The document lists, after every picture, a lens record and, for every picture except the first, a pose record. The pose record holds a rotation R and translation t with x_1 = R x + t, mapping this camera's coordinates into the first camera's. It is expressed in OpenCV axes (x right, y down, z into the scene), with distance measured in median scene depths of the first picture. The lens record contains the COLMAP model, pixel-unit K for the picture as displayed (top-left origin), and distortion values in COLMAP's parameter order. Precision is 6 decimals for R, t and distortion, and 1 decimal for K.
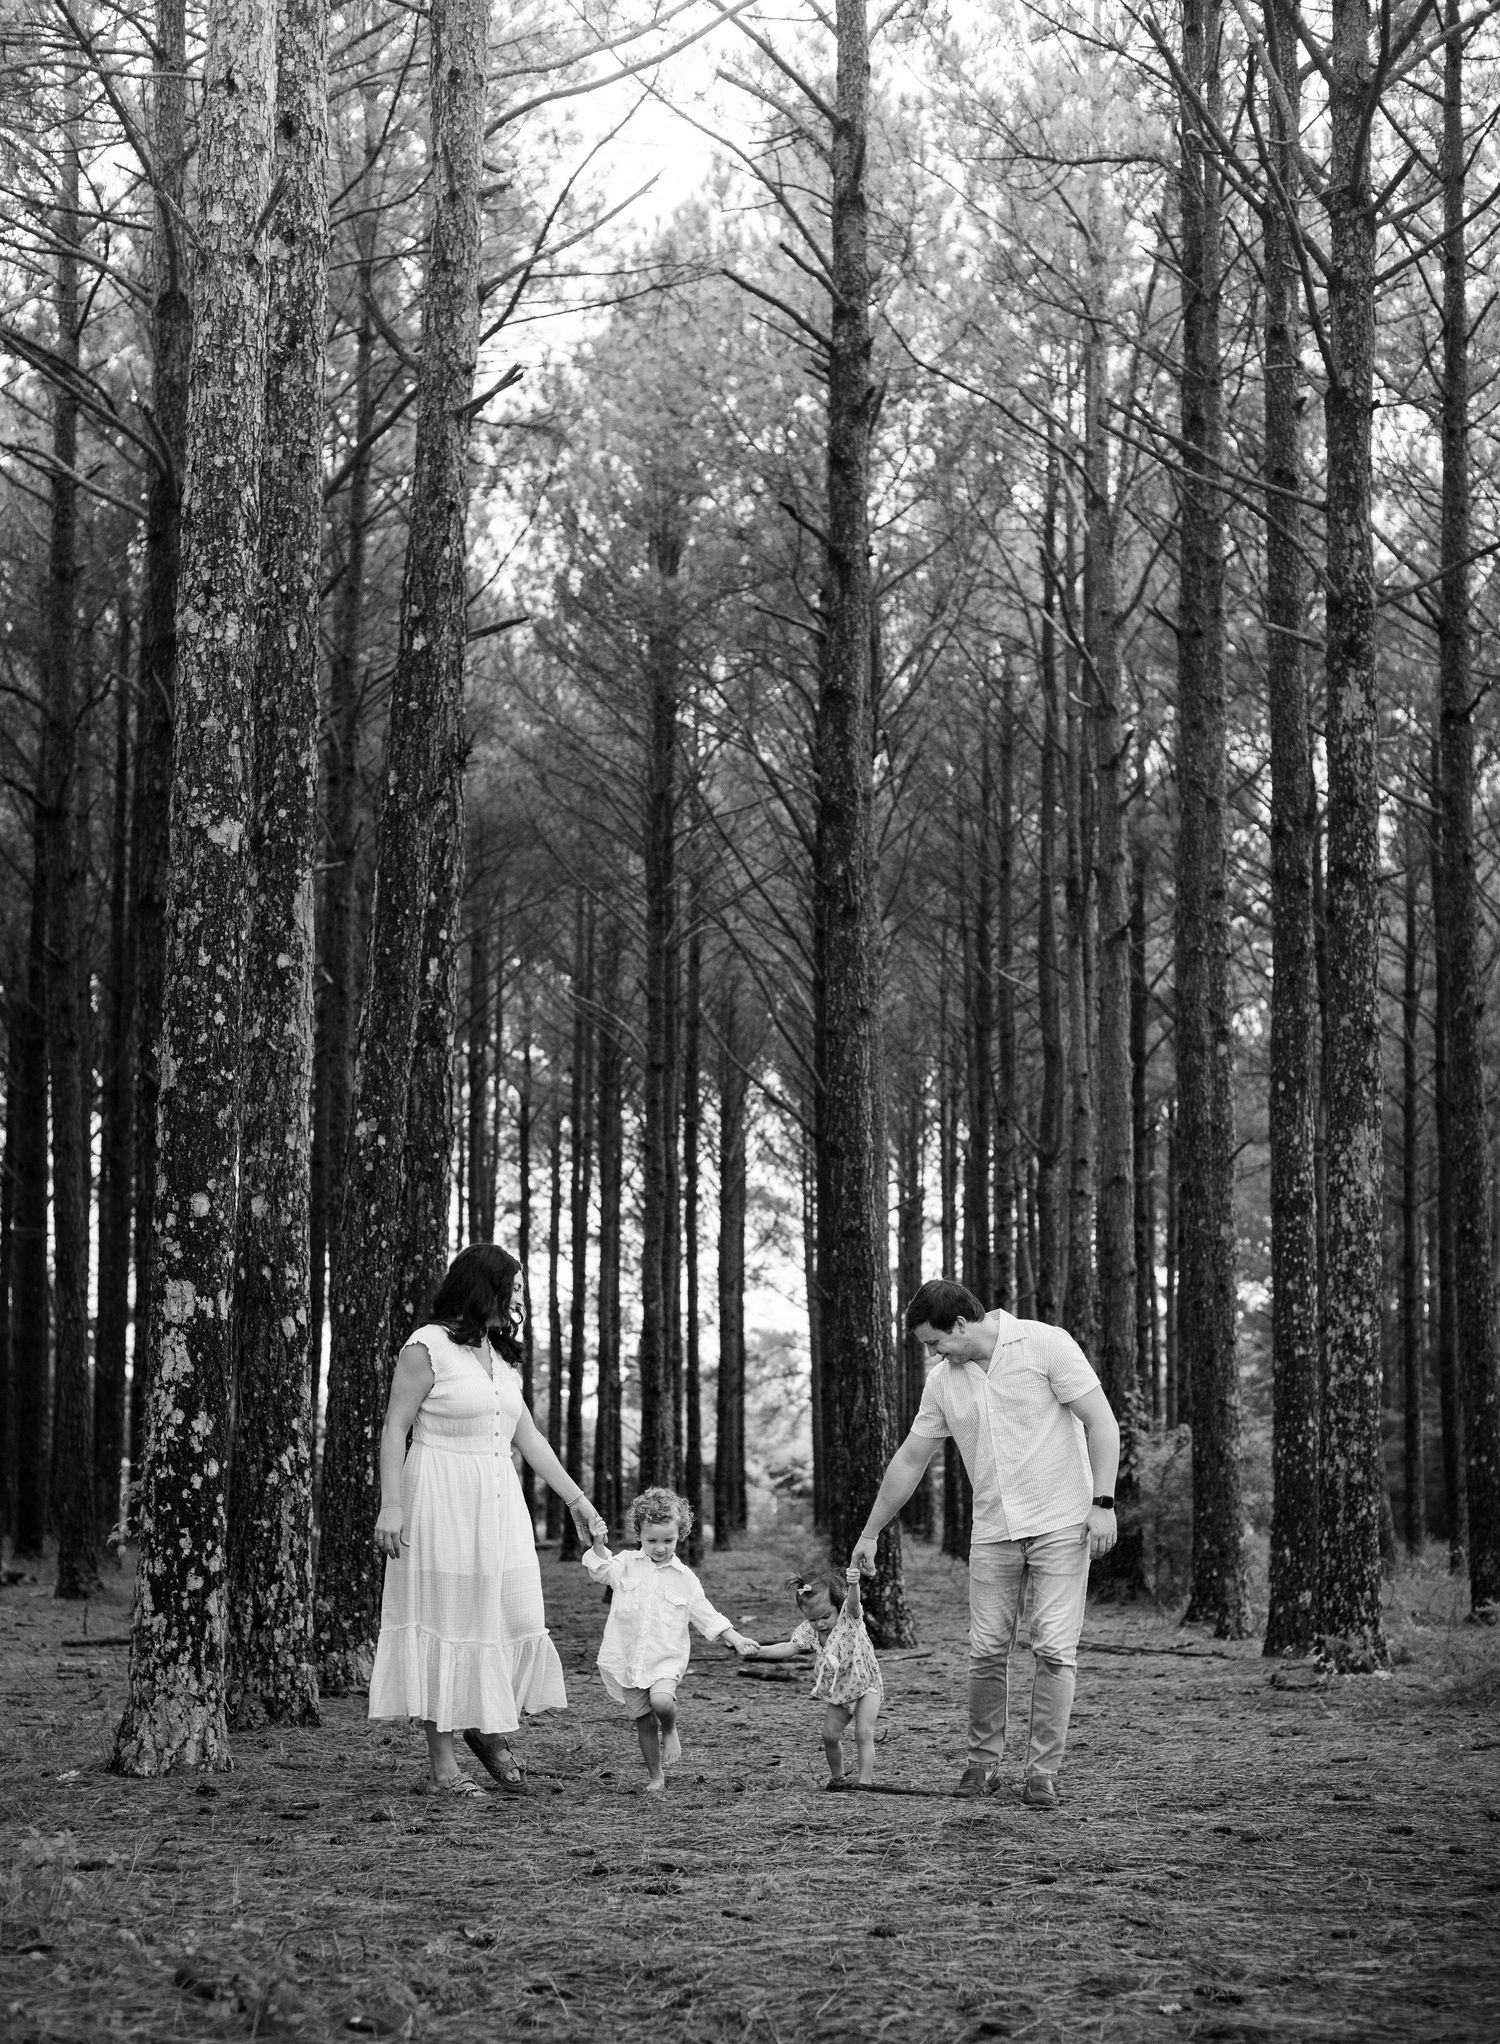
lens RADIAL K [[3005.9, 0, 757.8], [0, 3005.9, 1024.7], [0, 0, 1]] dist [-0.008282, 0.000000]
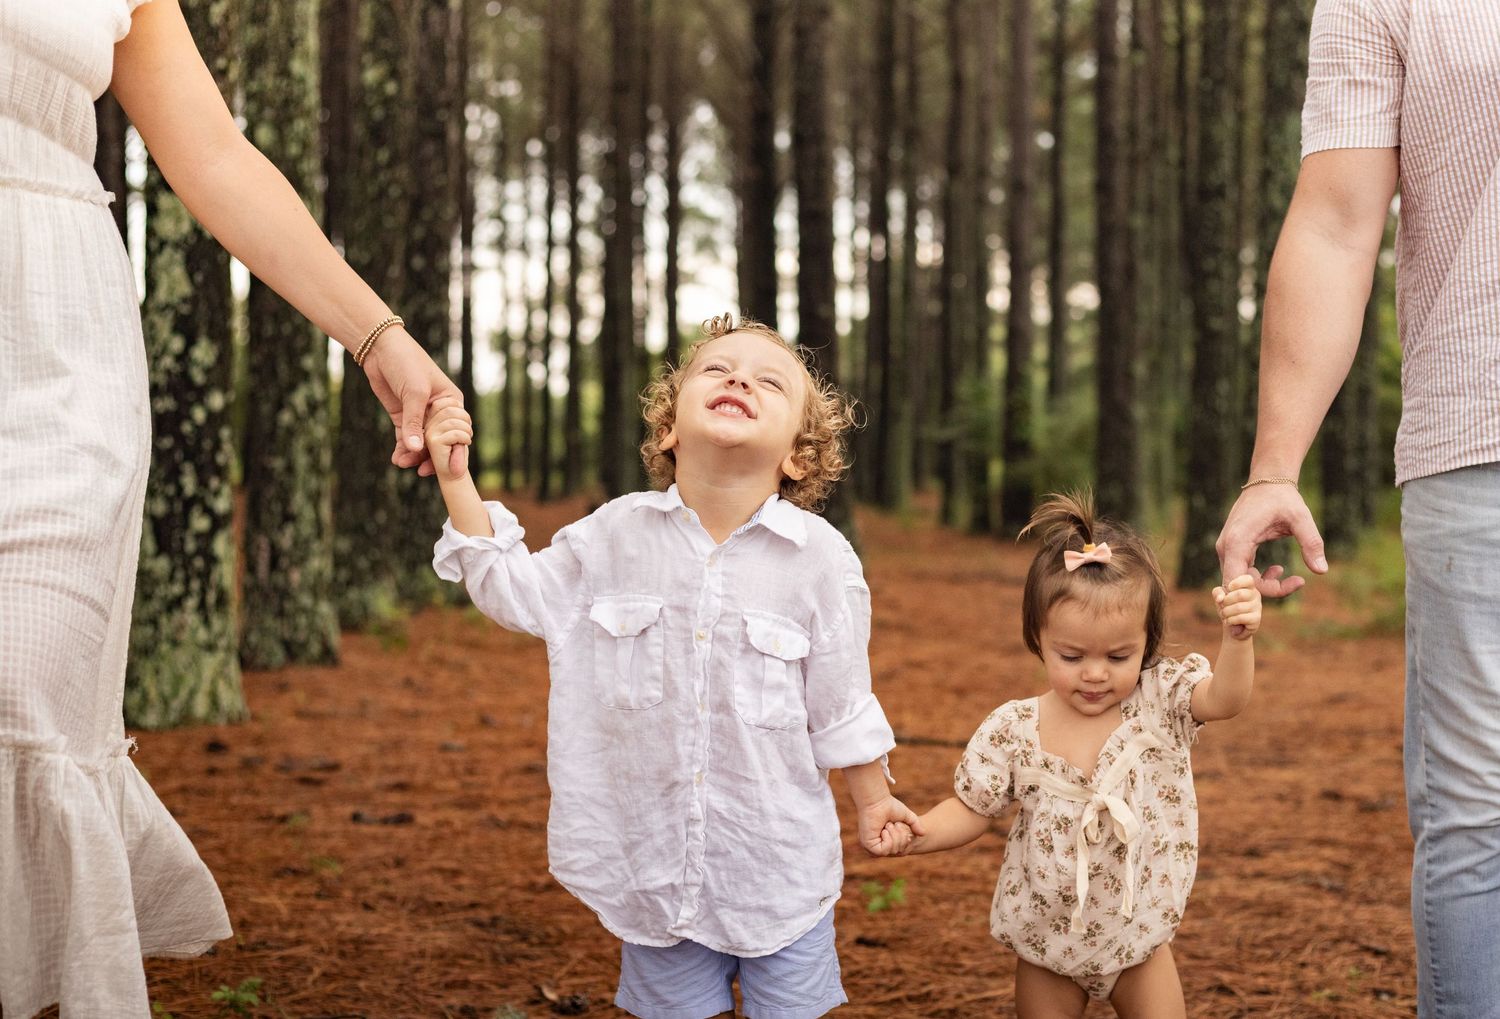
lens RADIAL K [[2281.9, 0, 746.6], [0, 2281.9, 511.9], [0, 0, 1]] dist [0.019257, 0.000000]
pose [[0.999344, 0.006821, 0.035559, -0.040645], [-0.013002, 0.984194, 0.176614, 0.051064], [-0.033792, -0.176961, 0.983638, 0.277145]]
